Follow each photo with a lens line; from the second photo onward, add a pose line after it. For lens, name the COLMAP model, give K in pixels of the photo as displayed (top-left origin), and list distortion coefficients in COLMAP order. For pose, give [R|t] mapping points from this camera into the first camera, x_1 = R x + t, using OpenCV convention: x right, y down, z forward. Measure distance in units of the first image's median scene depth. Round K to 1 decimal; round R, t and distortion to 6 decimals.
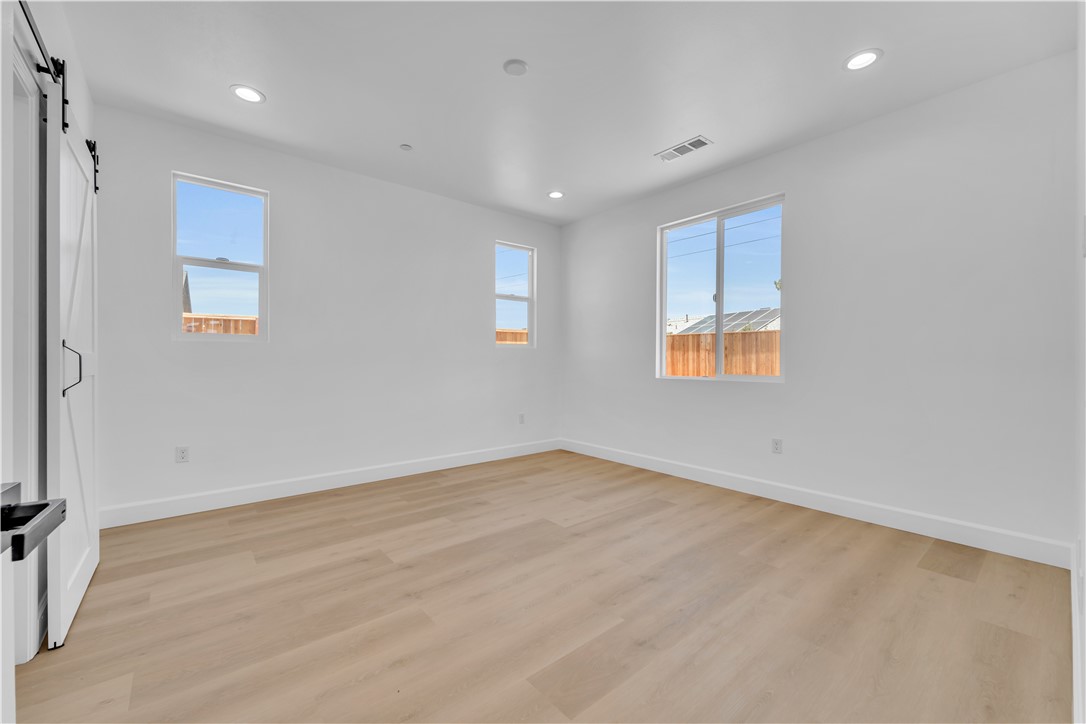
lens RADIAL K [[398.6, 0, 543.0], [0, 398.6, 362.0], [0, 0, 1]] dist [0.000142, -0.000077]
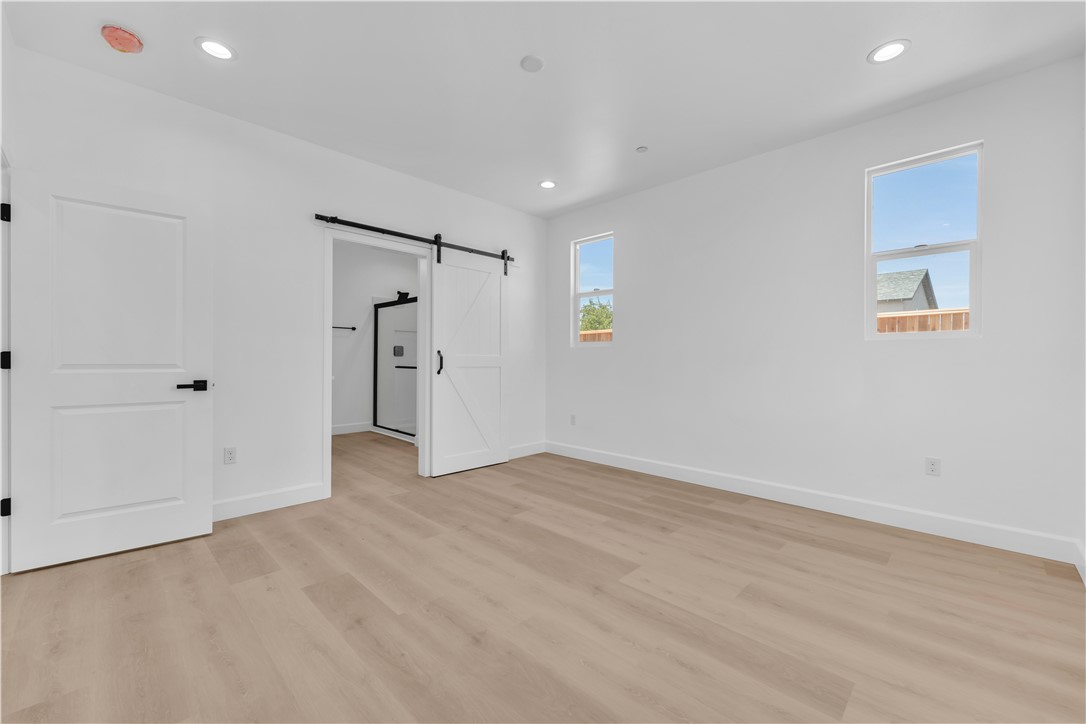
lens RADIAL K [[446.5, 0, 545.6], [0, 446.5, 361.5], [0, 0, 1]] dist [0.000193, -0.000303]
pose [[0.131004, 0.004302, -0.991373, 0.815629], [-0.008415, 0.999959, 0.003228, 0.020597], [0.991346, 0.007920, 0.131035, 0.750230]]
